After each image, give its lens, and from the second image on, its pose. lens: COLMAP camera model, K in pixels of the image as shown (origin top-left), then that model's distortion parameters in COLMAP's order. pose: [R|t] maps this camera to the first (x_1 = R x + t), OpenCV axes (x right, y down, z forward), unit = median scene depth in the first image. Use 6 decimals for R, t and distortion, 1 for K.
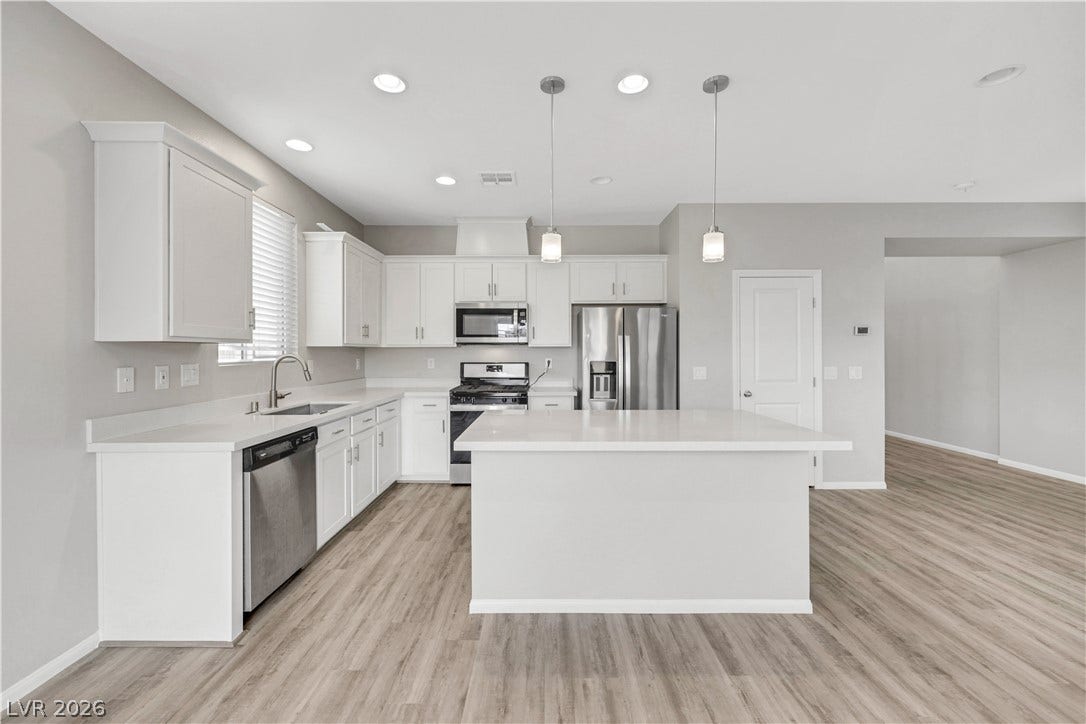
lens RADIAL K [[440.1, 0, 549.0], [0, 440.1, 351.6], [0, 0, 1]] dist [0.000837, 0.000336]
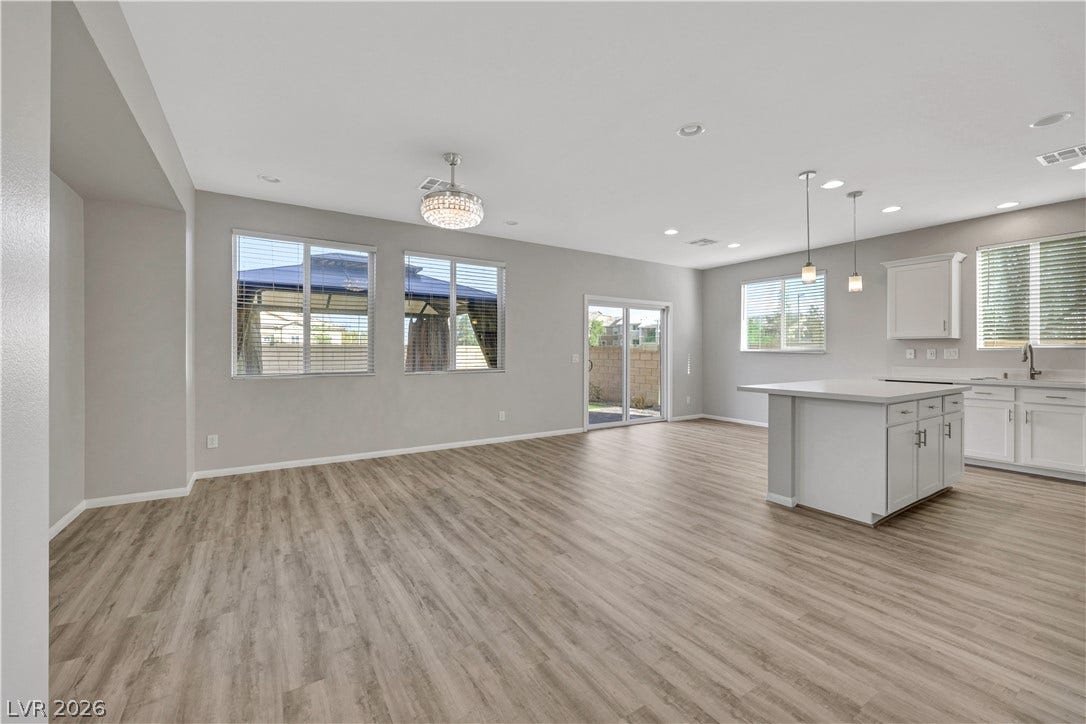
lens RADIAL K [[440.1, 0, 544.8], [0, 440.1, 353.1], [0, 0, 1]] dist [0.000837, 0.000336]
pose [[-0.848031, 0.003020, -0.529938, 1.599376], [0.002148, 0.999995, 0.002261, 0.033732], [0.529942, 0.000779, -0.848033, 1.443096]]
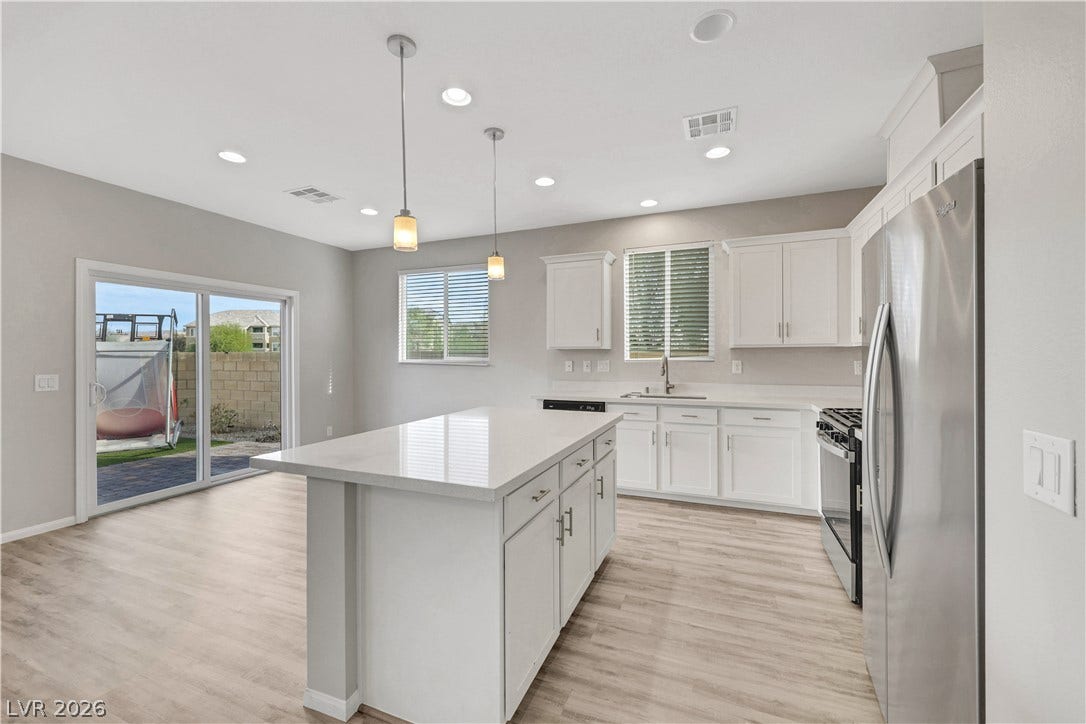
lens RADIAL K [[440.1, 0, 542.5], [0, 440.1, 354.9], [0, 0, 1]] dist [0.000837, 0.000336]
pose [[-0.396536, 0.002873, -0.918015, 0.829787], [0.005619, 0.999984, 0.000702, 0.001552], [0.918002, -0.004880, -0.396545, 1.236284]]
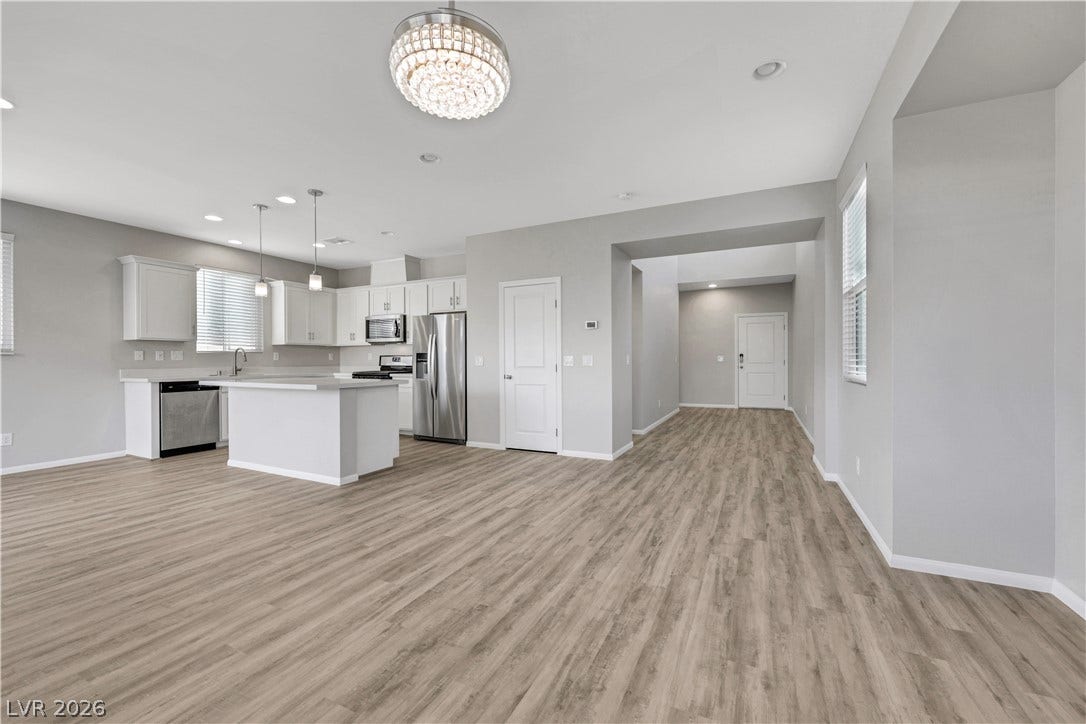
lens RADIAL K [[440.1, 0, 548.0], [0, 440.1, 360.0], [0, 0, 1]] dist [0.000837, 0.000336]
pose [[0.896279, -0.001509, -0.443488, 1.586394], [0.001891, 0.999998, 0.000419, 0.064717], [0.443487, -0.001214, 0.896280, -0.161797]]
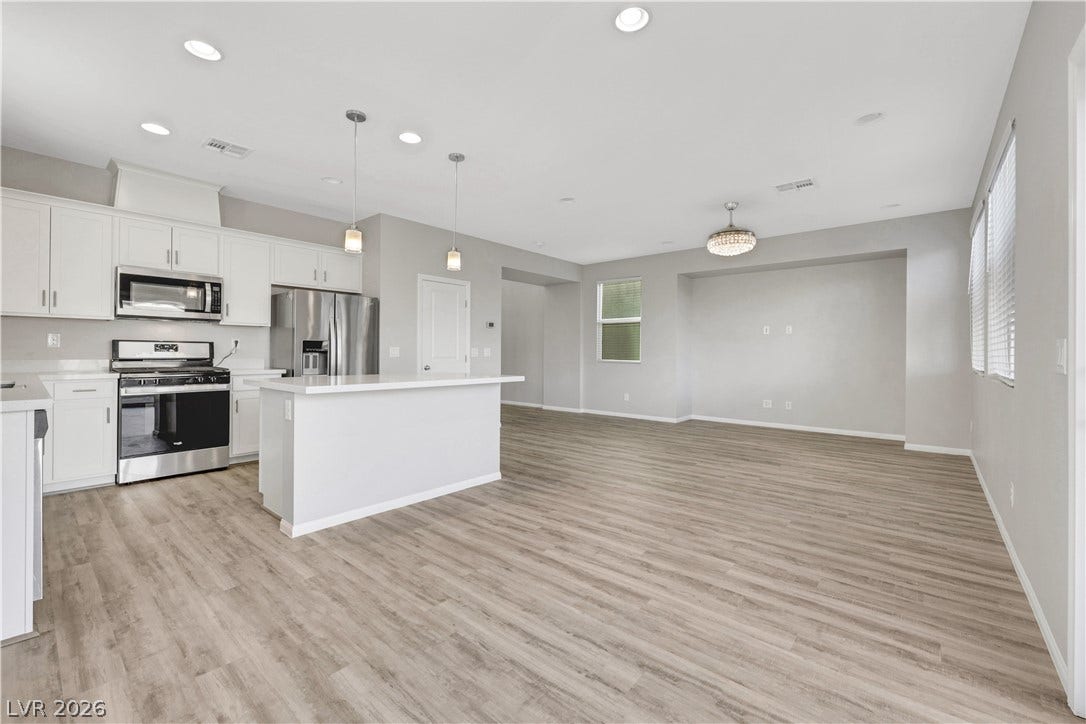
lens RADIAL K [[440.1, 0, 538.8], [0, 440.1, 360.0], [0, 0, 1]] dist [0.000837, 0.000336]
pose [[0.663626, -0.006816, 0.748034, -0.460733], [-0.009503, 0.999801, 0.017541, 0.064111], [-0.748004, -0.018749, 0.663429, -0.205339]]
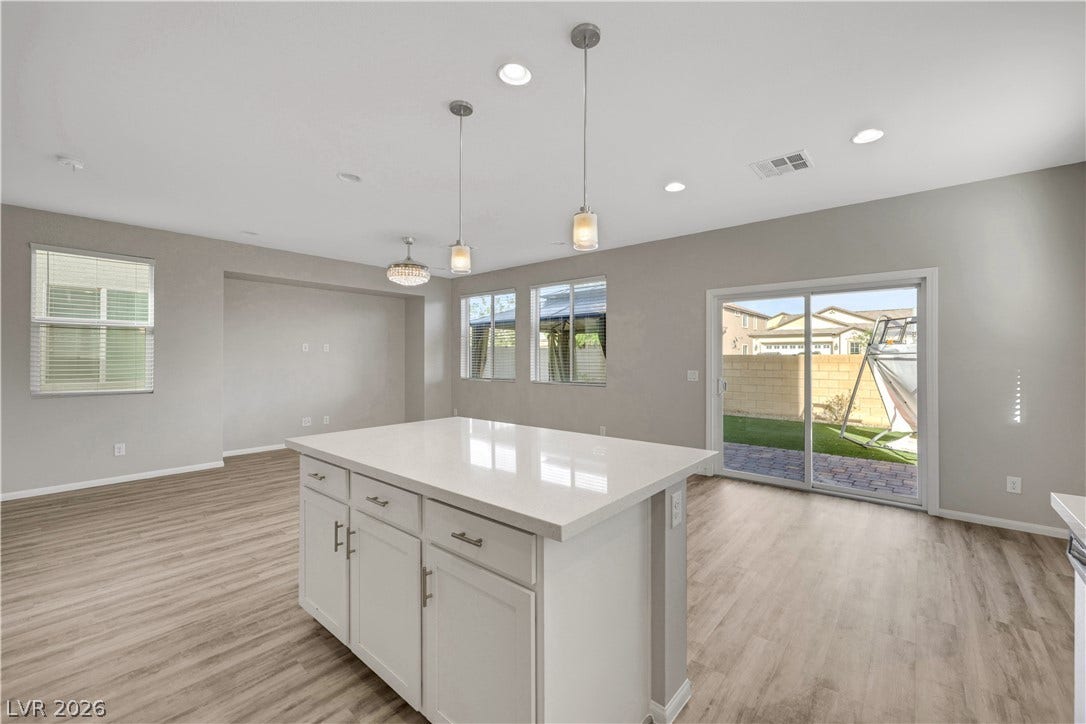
lens RADIAL K [[440.1, 0, 547.6], [0, 440.1, 358.0], [0, 0, 1]] dist [0.000837, 0.000336]
pose [[-0.751839, 0.003002, 0.659340, -0.371152], [0.001141, 0.999994, -0.003252, 0.002144], [-0.659345, -0.001692, -0.751838, 1.284213]]
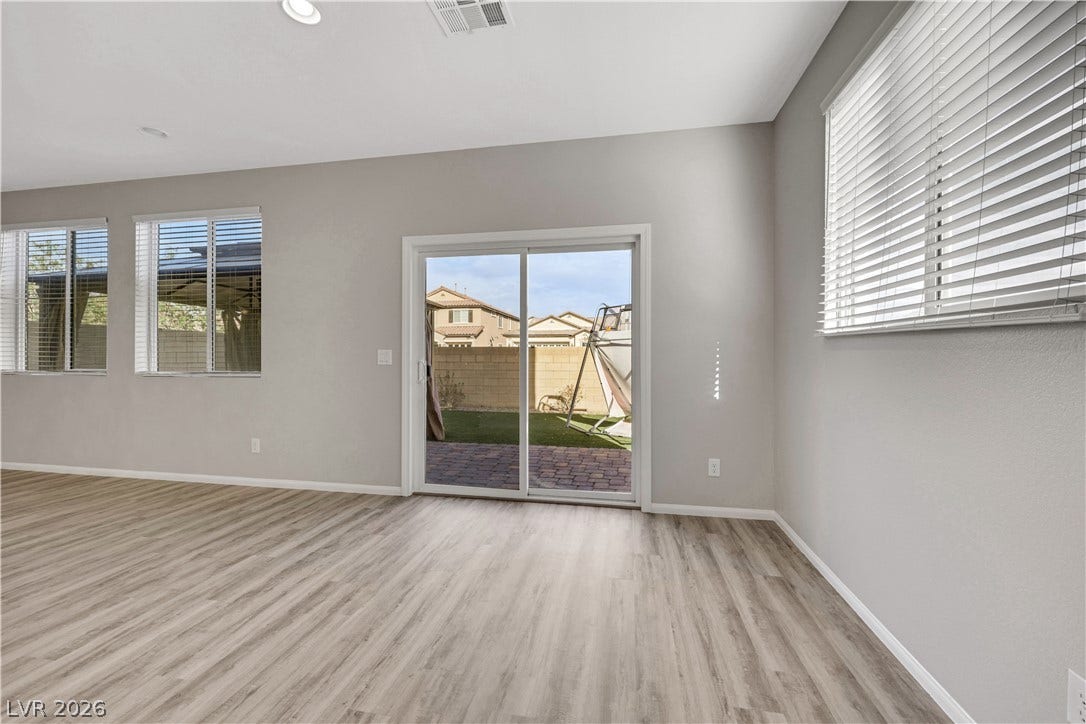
lens RADIAL K [[440.1, 0, 546.3], [0, 440.1, 358.7], [0, 0, 1]] dist [0.000837, 0.000336]
pose [[-0.979750, 0.000341, 0.200222, -0.346370], [-0.000043, 0.999998, -0.001914, 0.071598], [-0.200222, -0.001883, -0.979749, 0.741052]]
